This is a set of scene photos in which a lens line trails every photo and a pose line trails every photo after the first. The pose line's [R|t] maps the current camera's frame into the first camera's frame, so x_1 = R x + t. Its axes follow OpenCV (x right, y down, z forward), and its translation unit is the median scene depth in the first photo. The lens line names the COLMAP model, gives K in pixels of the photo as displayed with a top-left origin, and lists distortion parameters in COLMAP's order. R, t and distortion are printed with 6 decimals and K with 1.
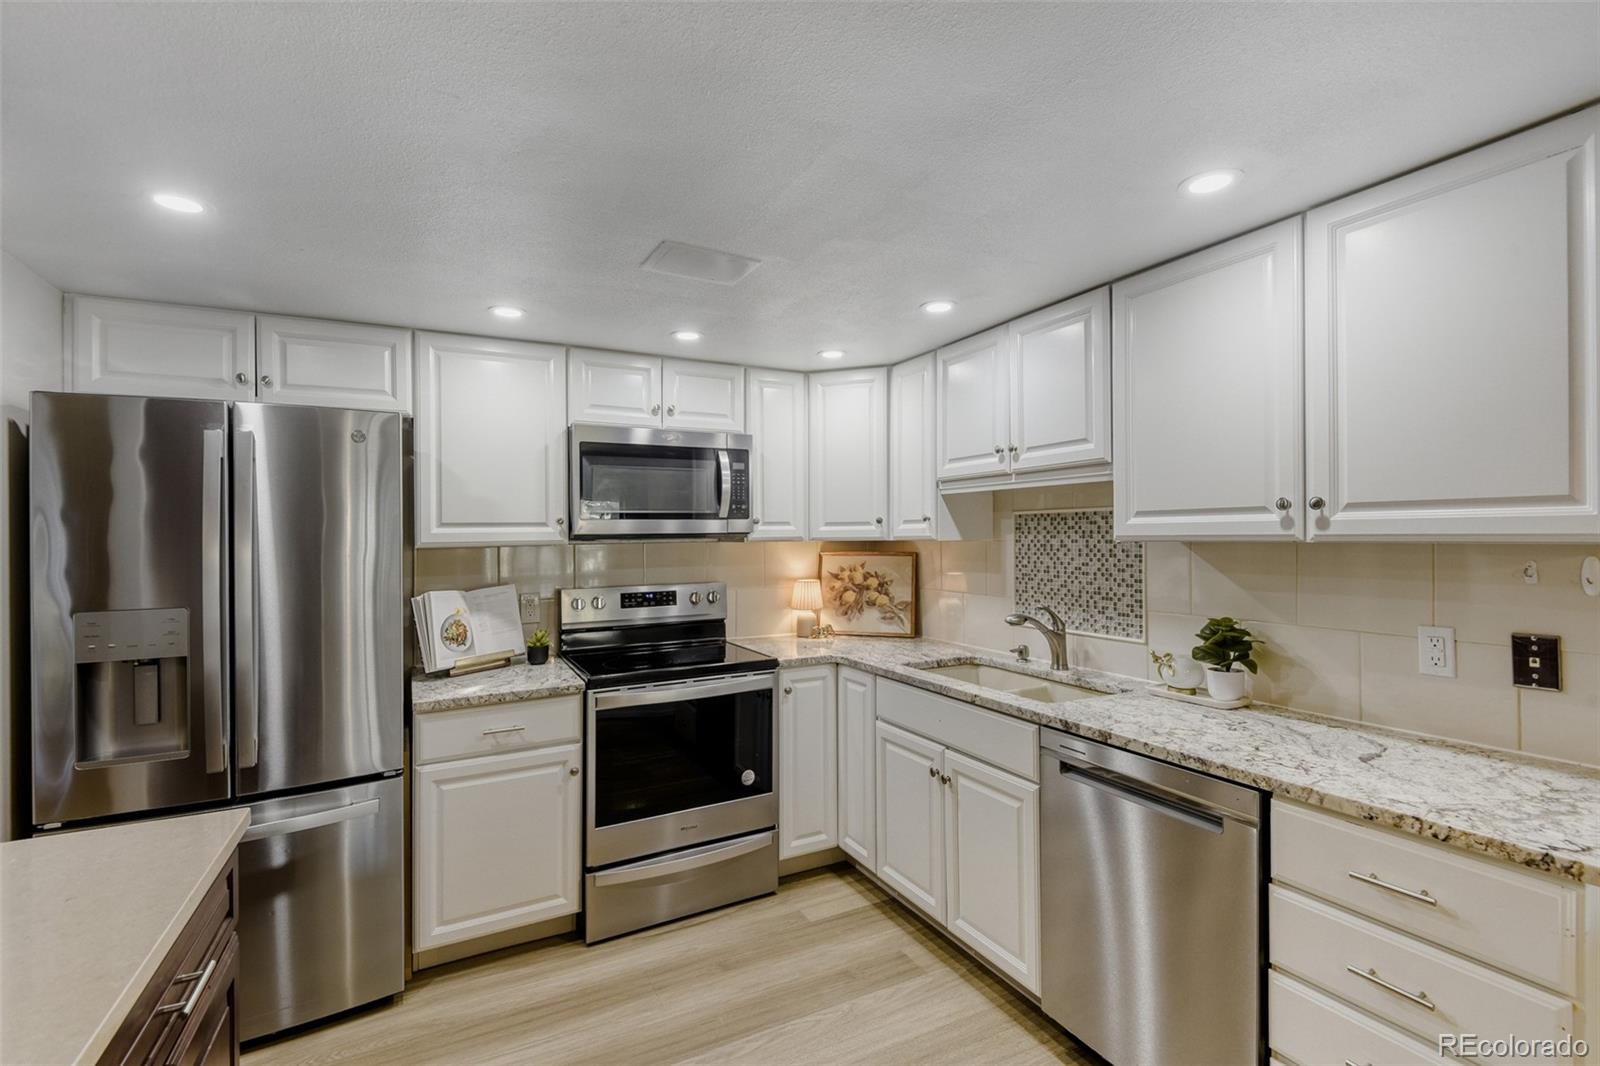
lens RADIAL K [[706.3, 0, 799.2], [0, 706.3, 526.8], [0, 0, 1]] dist [0.018424, -0.014784]
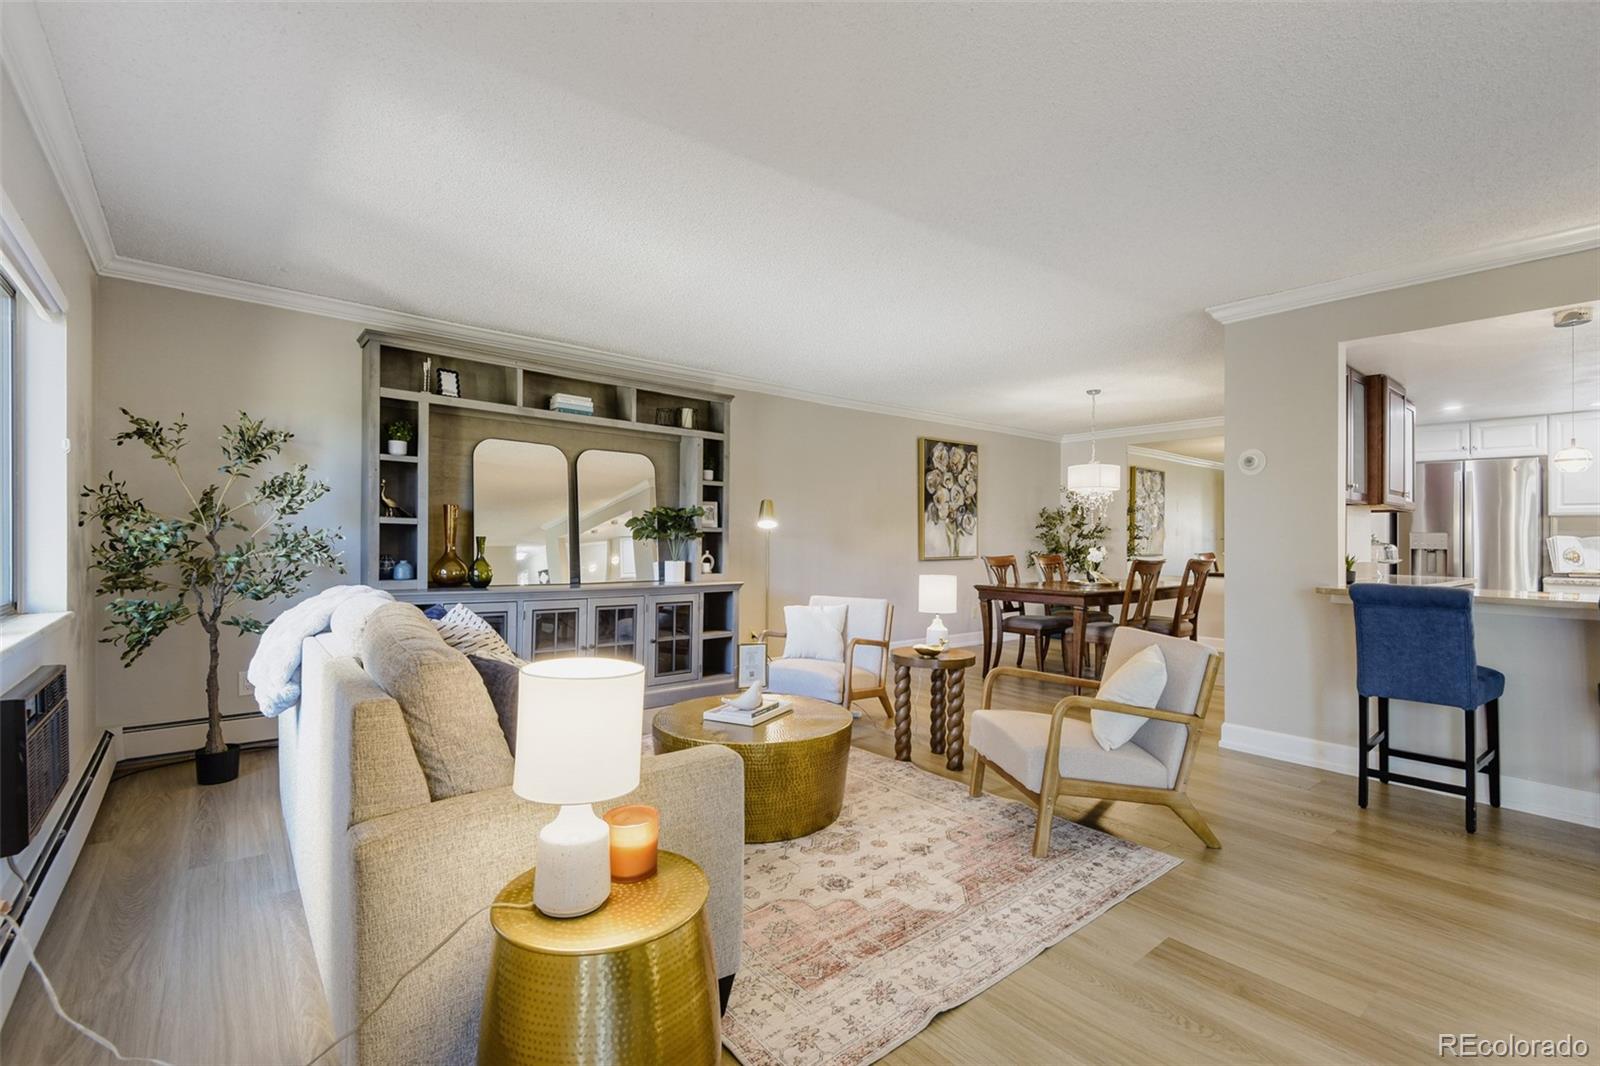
lens RADIAL K [[717.7, 0, 784.0], [0, 717.7, 529.4], [0, 0, 1]] dist [0.014501, -0.012172]
pose [[0.198352, 0.005870, -0.980113, 1.050265], [-0.006706, 0.999967, 0.004632, 0.072088], [0.980108, 0.005654, 0.198385, -1.579805]]
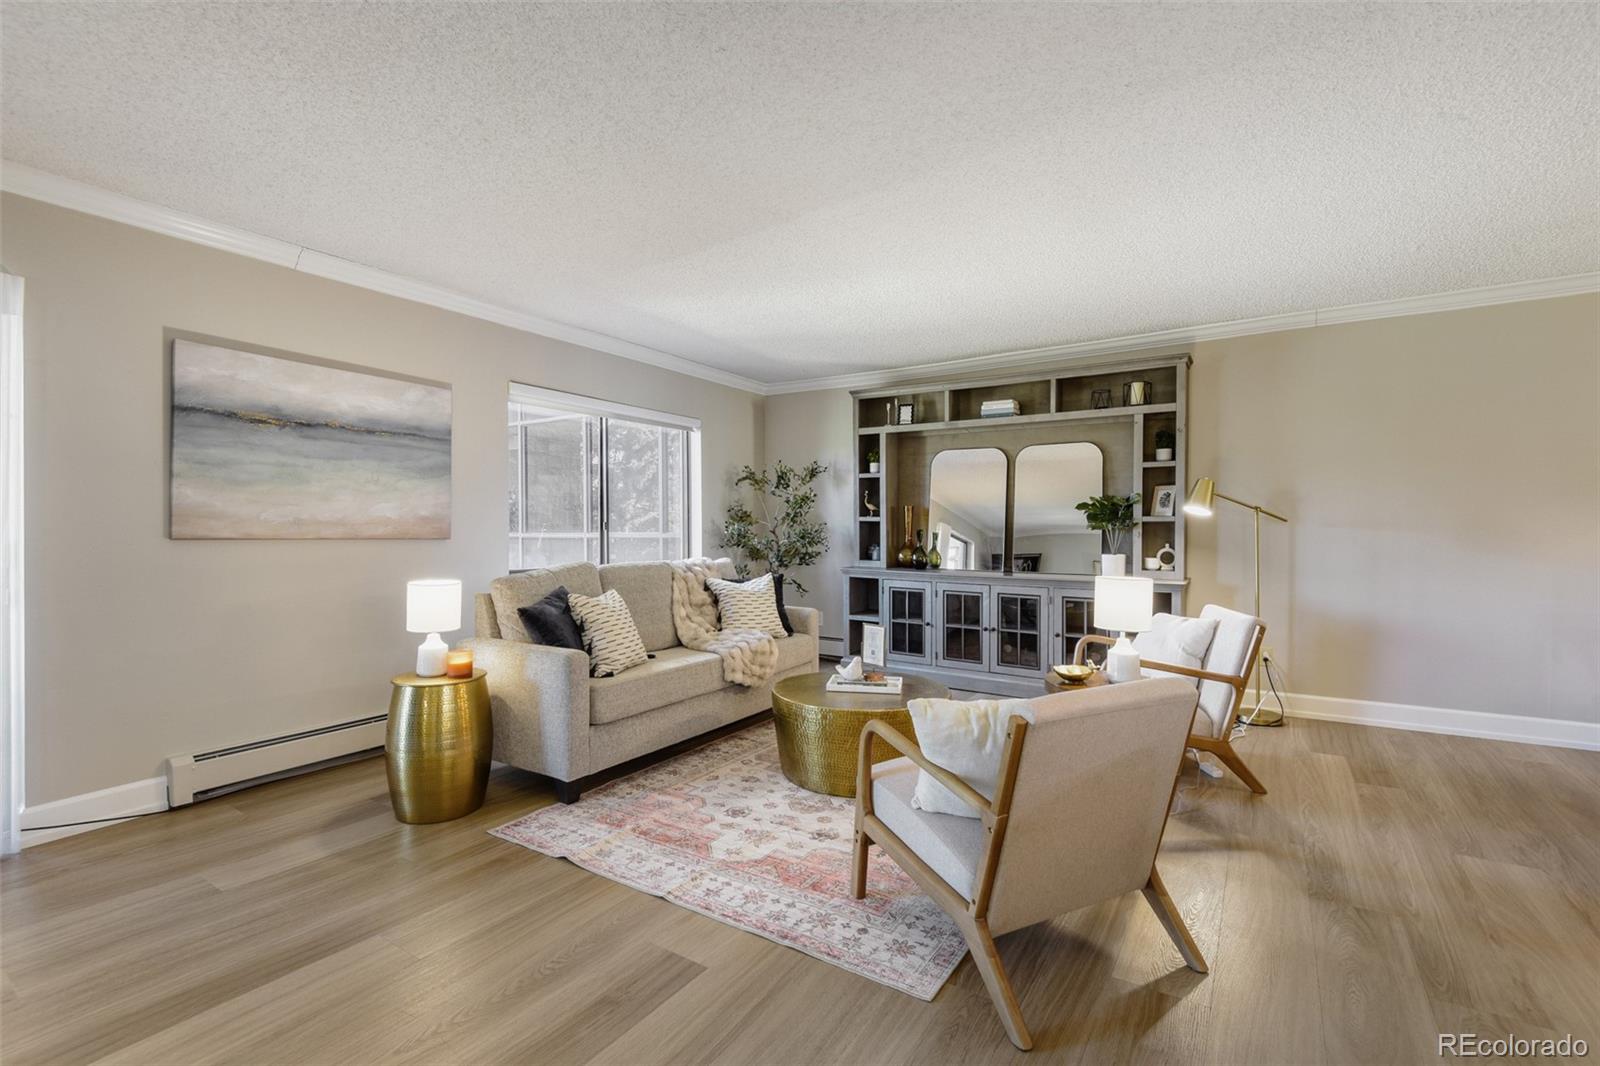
lens RADIAL K [[692.3, 0, 800.0], [0, 692.3, 533.0], [0, 0, 1]] dist [0.003731, -0.012010]
pose [[-0.871364, 0.020893, -0.490193, 0.627496], [0.020518, 0.999771, 0.006139, 0.088982], [0.490209, -0.004708, -0.871592, -0.421718]]
